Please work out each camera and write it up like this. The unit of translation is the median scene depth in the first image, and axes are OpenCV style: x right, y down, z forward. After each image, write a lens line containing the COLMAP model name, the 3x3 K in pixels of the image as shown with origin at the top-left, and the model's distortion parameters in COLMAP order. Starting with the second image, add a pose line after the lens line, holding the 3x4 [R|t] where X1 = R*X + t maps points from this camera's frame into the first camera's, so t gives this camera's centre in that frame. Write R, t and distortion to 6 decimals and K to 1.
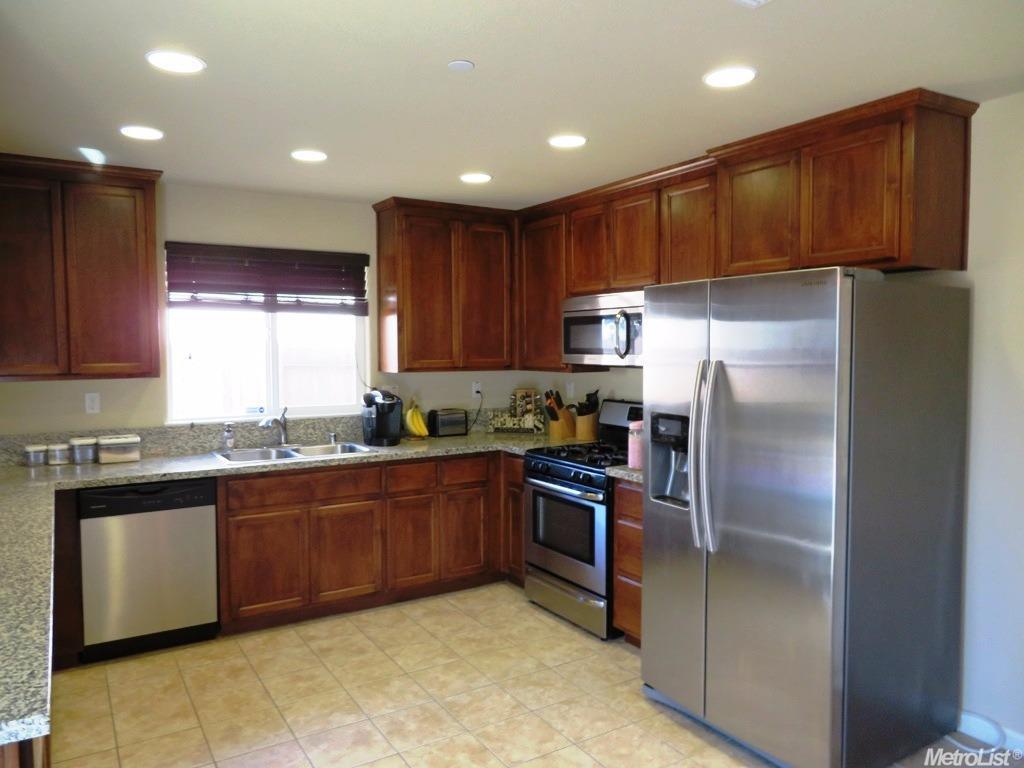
lens RADIAL K [[733.9, 0, 512.3], [0, 733.9, 385.9], [0, 0, 1]] dist [-0.010605, 0.008633]
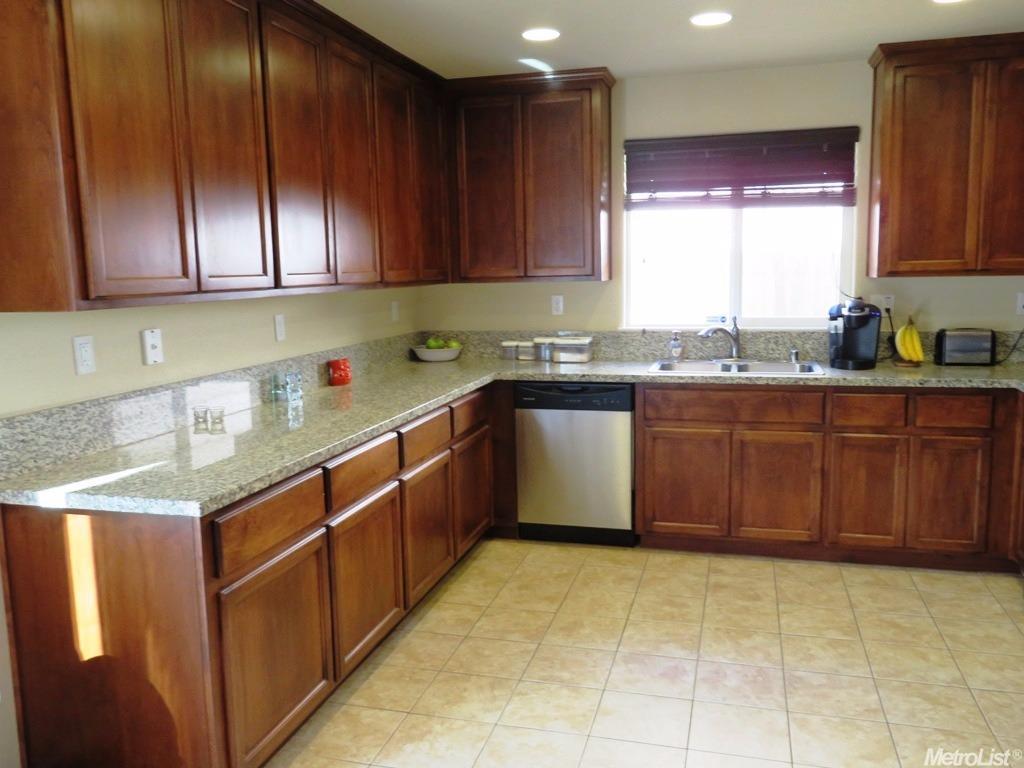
lens RADIAL K [[858.1, 0, 511.9], [0, 858.1, 382.9], [0, 0, 1]] dist [0.029387, -0.016539]
pose [[0.682011, 0.089818, -0.725806, 0.280945], [-0.022954, 0.994570, 0.101508, 0.010335], [0.730982, -0.052569, 0.680369, 0.095918]]
